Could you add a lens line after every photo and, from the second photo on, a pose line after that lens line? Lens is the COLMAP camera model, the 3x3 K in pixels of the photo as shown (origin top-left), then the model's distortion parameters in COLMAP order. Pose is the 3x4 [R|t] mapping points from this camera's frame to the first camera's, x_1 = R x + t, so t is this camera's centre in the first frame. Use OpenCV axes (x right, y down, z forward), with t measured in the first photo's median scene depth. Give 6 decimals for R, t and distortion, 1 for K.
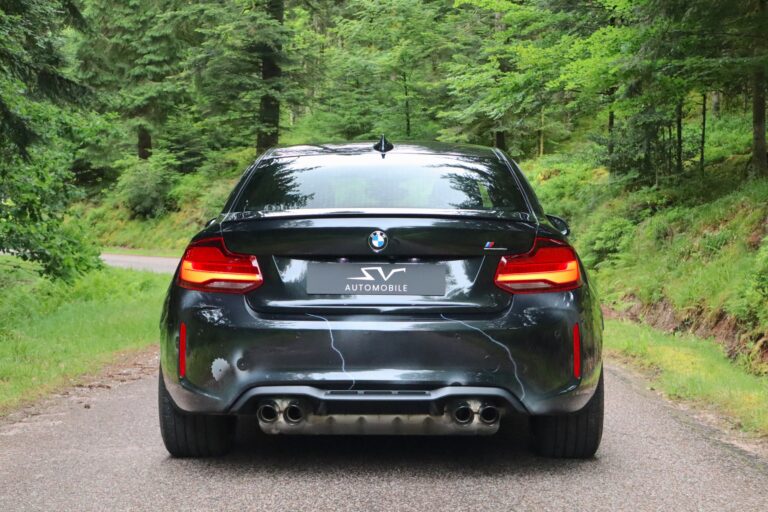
lens RADIAL K [[1590.8, 0, 384.0], [0, 1590.8, 256.0], [0, 0, 1]] dist [-0.010154, -0.077558]
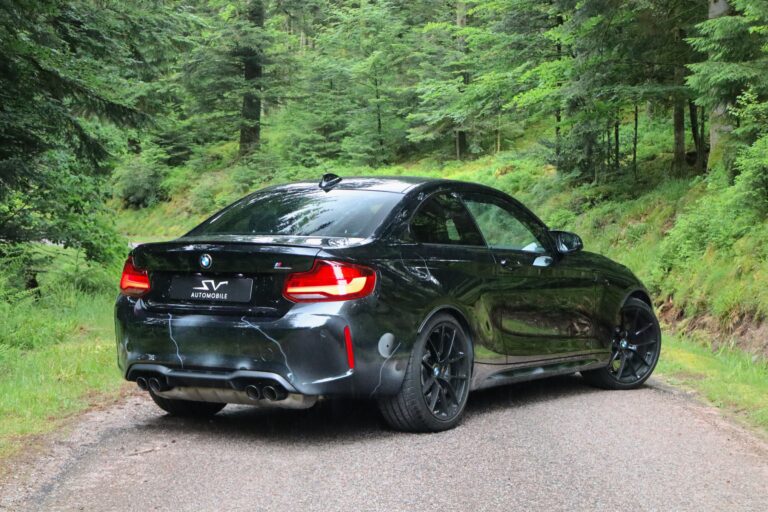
lens RADIAL K [[1590.8, 0, 384.0], [0, 1590.8, 256.0], [0, 0, 1]] dist [-0.010154, -0.077558]
pose [[0.999589, -0.007457, 0.027679, -0.014079], [0.007128, 0.999903, 0.011958, -0.002881], [-0.027766, -0.011756, 0.999545, -0.127935]]
